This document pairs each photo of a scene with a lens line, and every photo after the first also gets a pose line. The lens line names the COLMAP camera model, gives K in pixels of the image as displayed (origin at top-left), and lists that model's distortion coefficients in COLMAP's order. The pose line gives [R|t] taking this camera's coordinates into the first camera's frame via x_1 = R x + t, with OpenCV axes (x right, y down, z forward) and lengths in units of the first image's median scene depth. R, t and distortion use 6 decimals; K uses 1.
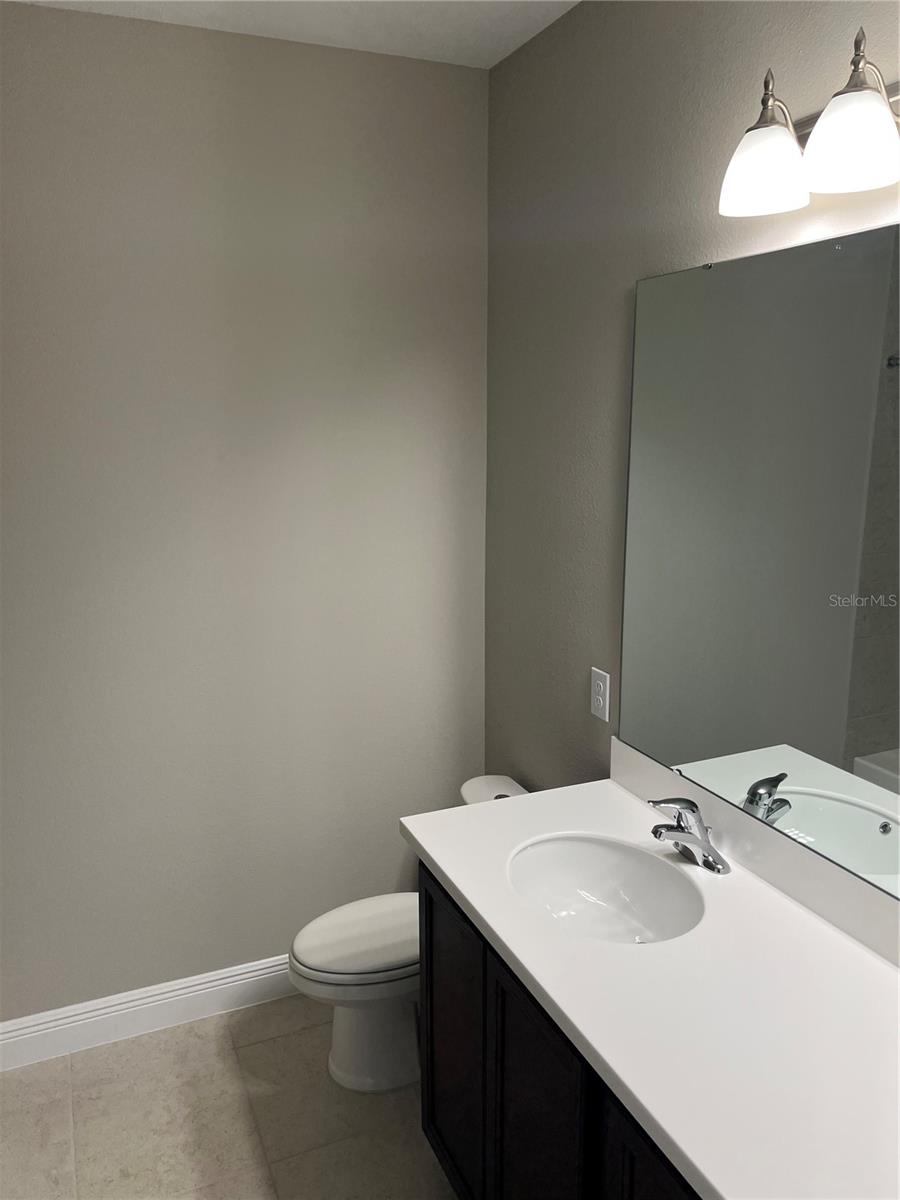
lens RADIAL K [[902.8, 0, 448.4], [0, 902.8, 615.6], [0, 0, 1]] dist [0.055536, -0.071630]
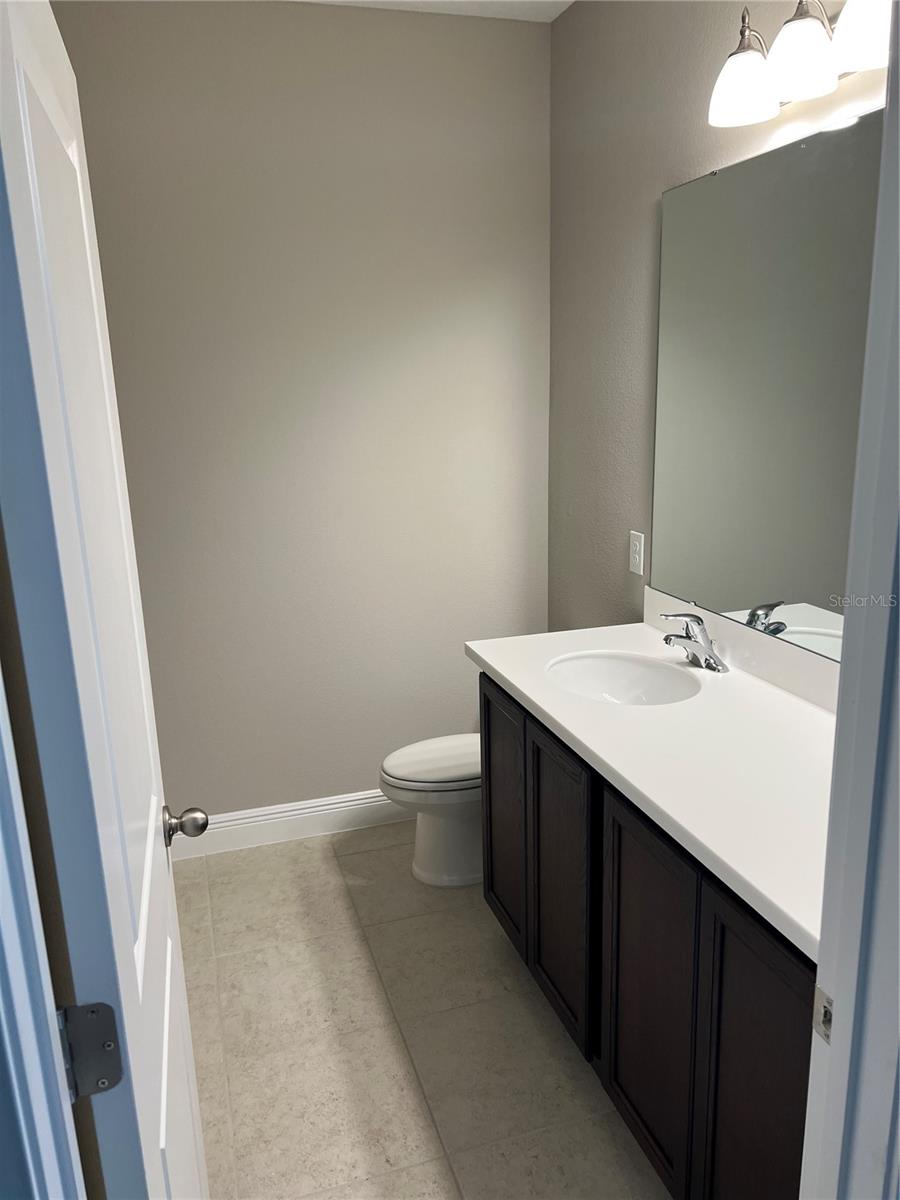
lens RADIAL K [[902.8, 0, 448.4], [0, 902.8, 615.6], [0, 0, 1]] dist [0.055536, -0.071630]
pose [[0.993788, 0.007788, -0.111014, 0.055611], [-0.005115, 0.999691, 0.024345, 0.144148], [0.111169, -0.023626, 0.993521, -0.214250]]
